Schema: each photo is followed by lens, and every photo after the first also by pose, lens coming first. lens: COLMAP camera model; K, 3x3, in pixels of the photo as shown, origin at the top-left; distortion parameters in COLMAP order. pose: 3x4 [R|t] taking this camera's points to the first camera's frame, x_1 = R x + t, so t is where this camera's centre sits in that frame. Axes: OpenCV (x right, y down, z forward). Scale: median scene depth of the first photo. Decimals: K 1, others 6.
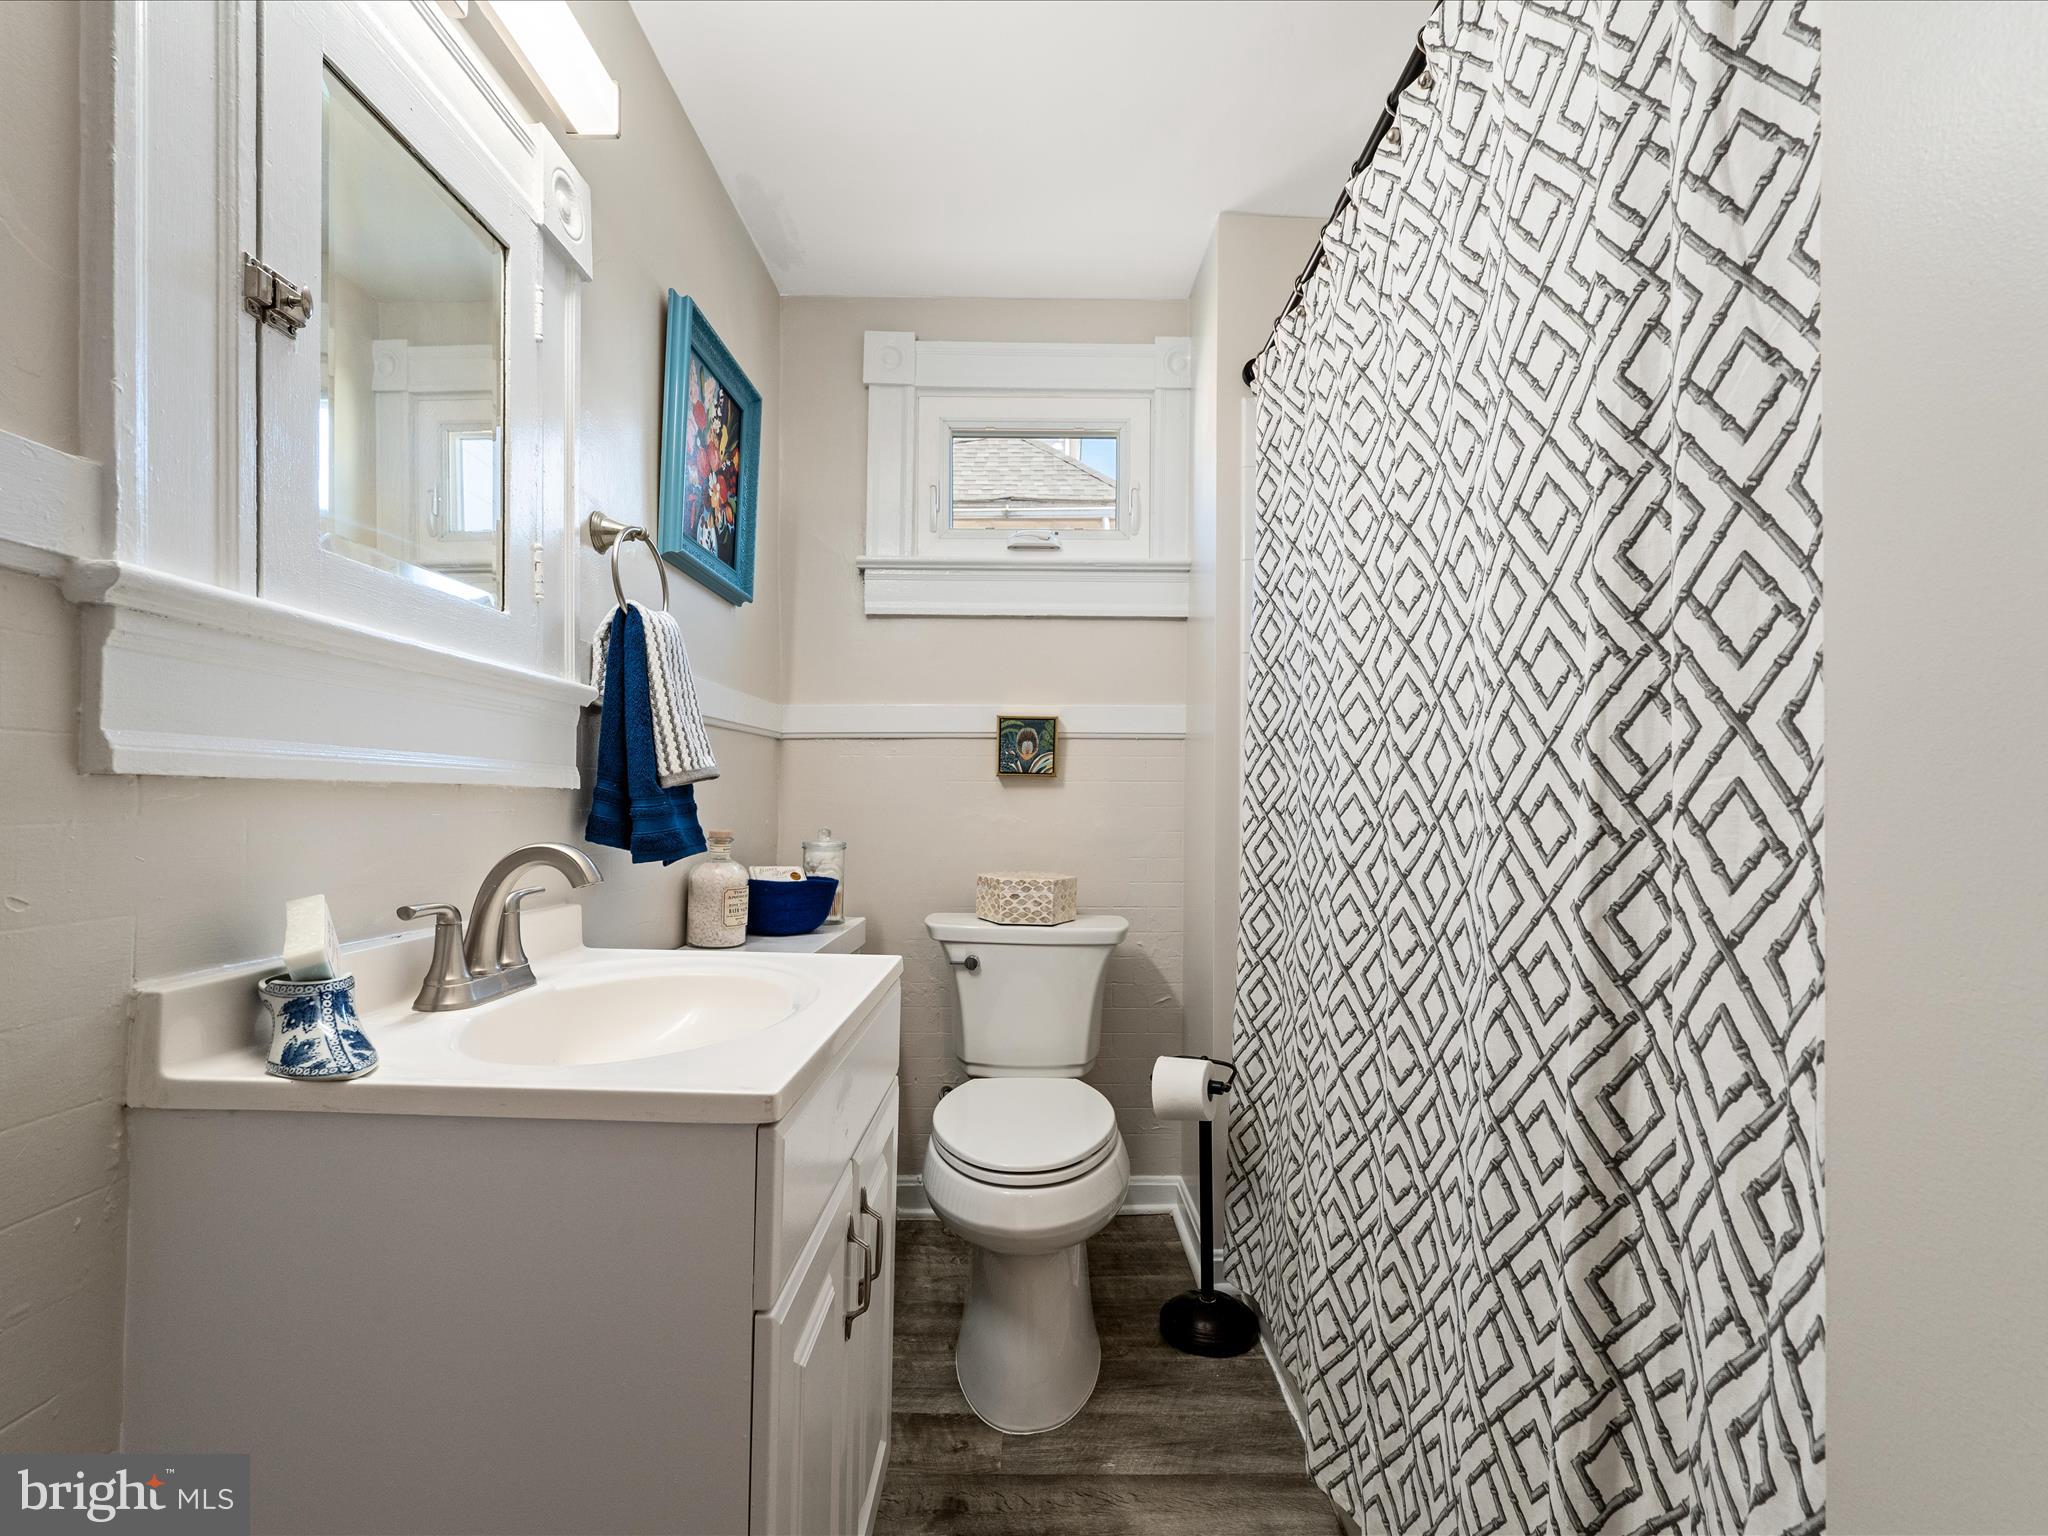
lens RADIAL K [[911.0, 0, 1026.8], [0, 911.0, 790.0], [0, 0, 1]] dist [-0.003008, -0.000088]
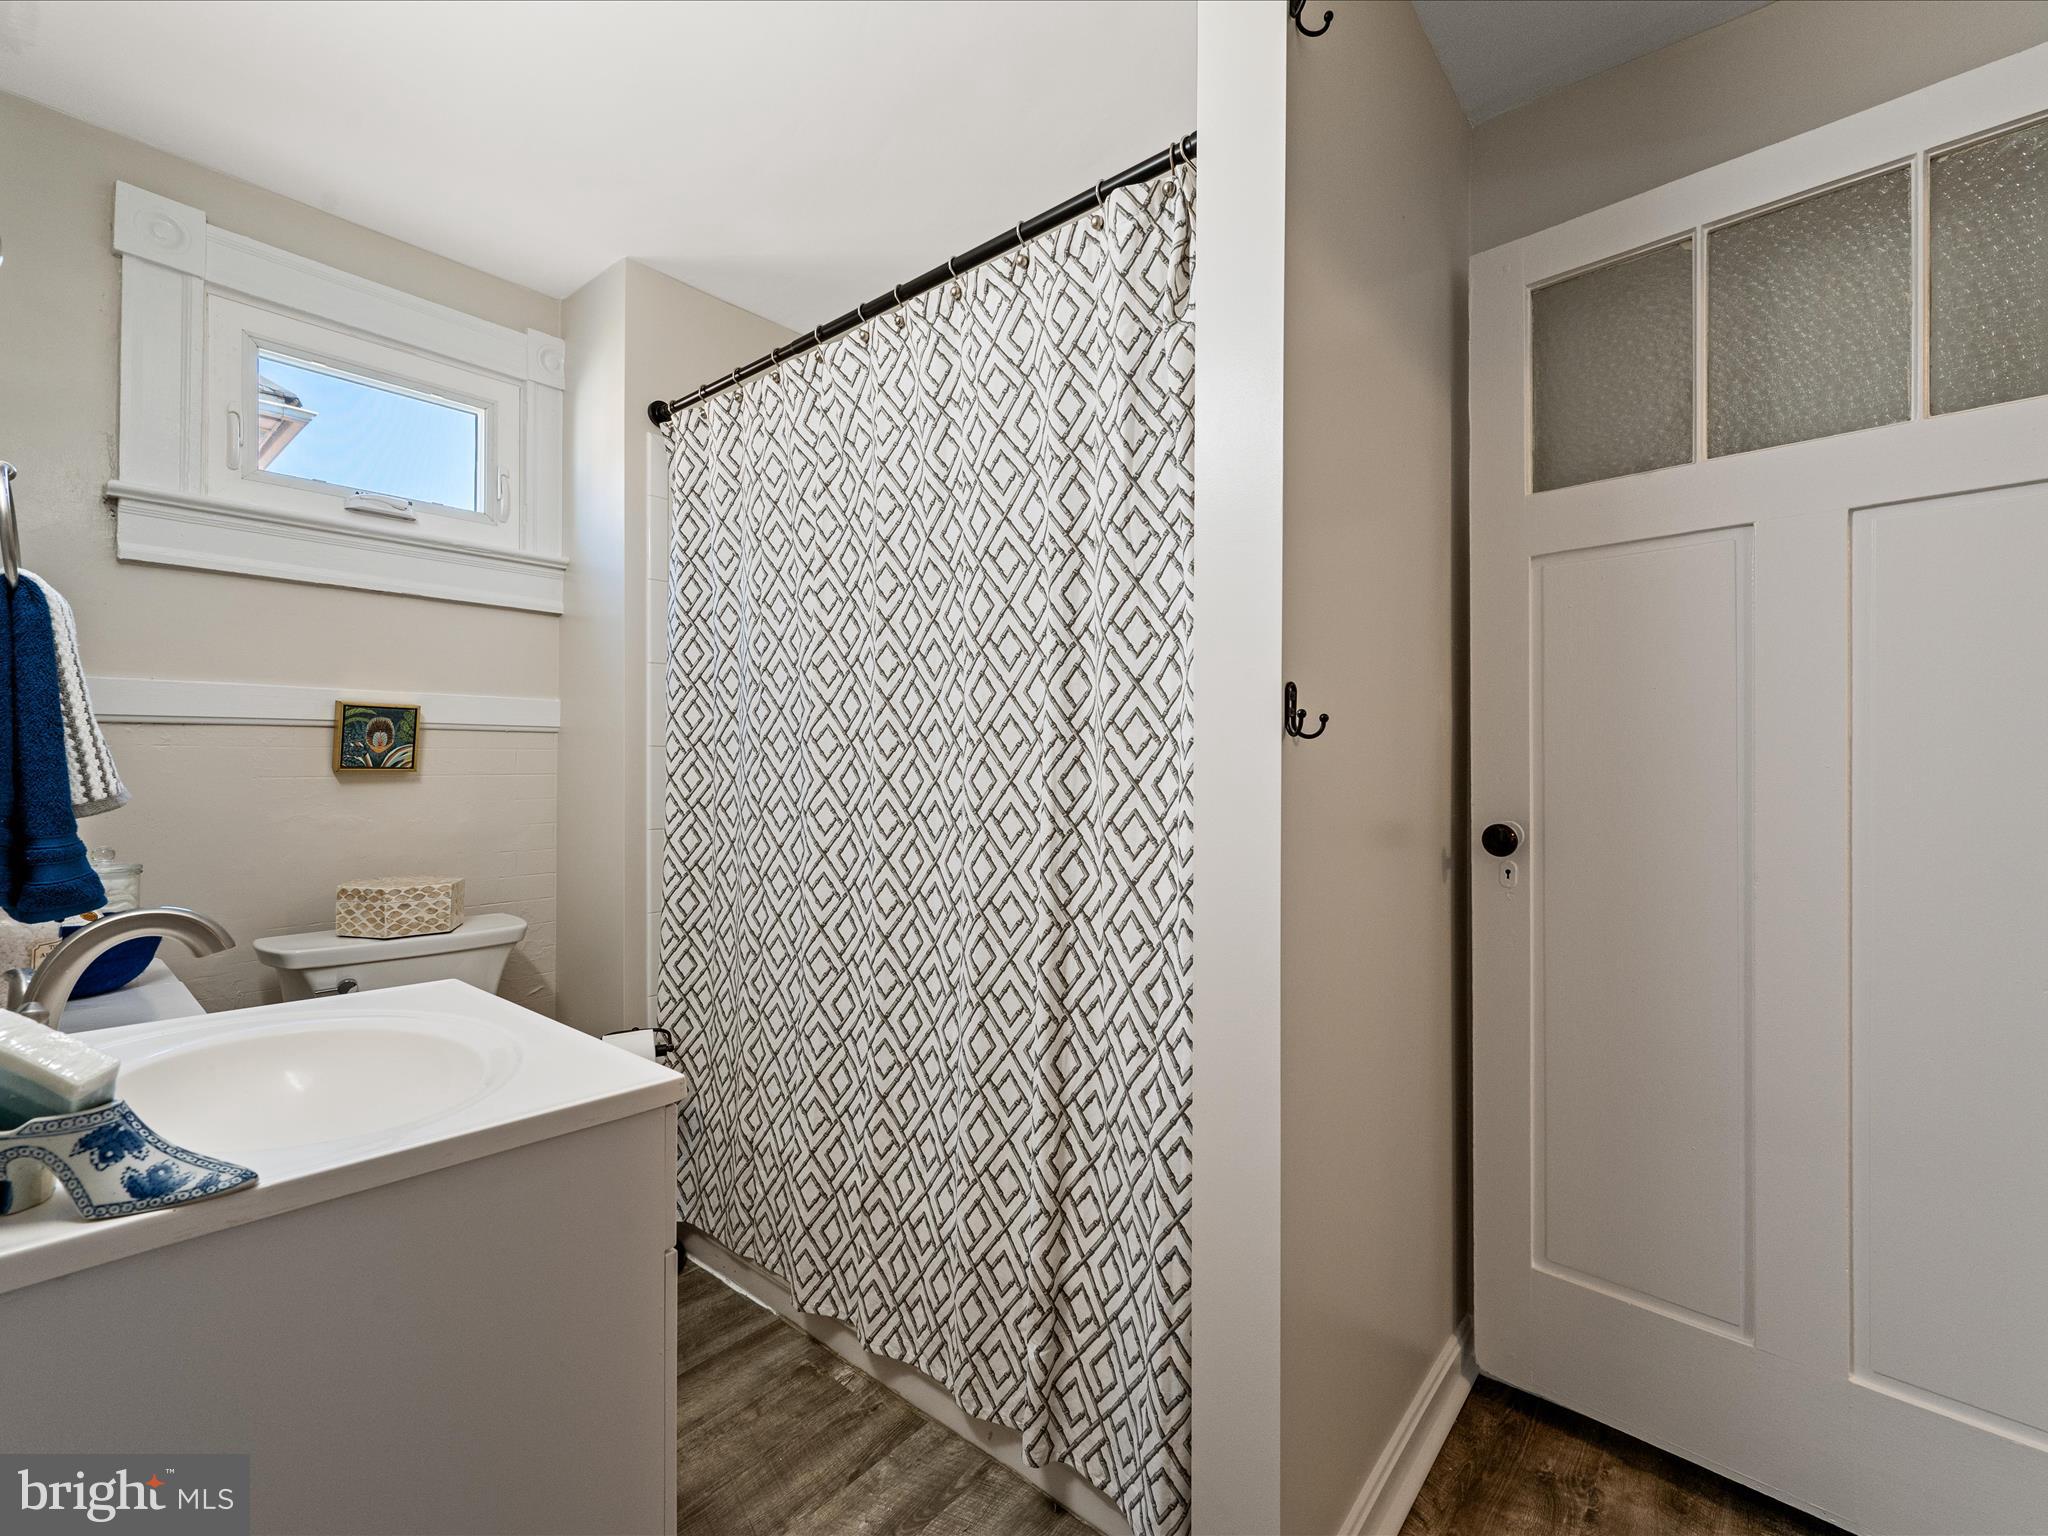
lens RADIAL K [[911.0, 0, 1015.5], [0, 911.0, 761.2], [0, 0, 1]] dist [-0.003008, -0.000088]
pose [[0.646123, -0.004698, 0.763219, -0.636936], [-0.005374, 0.999928, 0.010704, -0.086688], [-0.763214, -0.011018, 0.646052, -0.126547]]
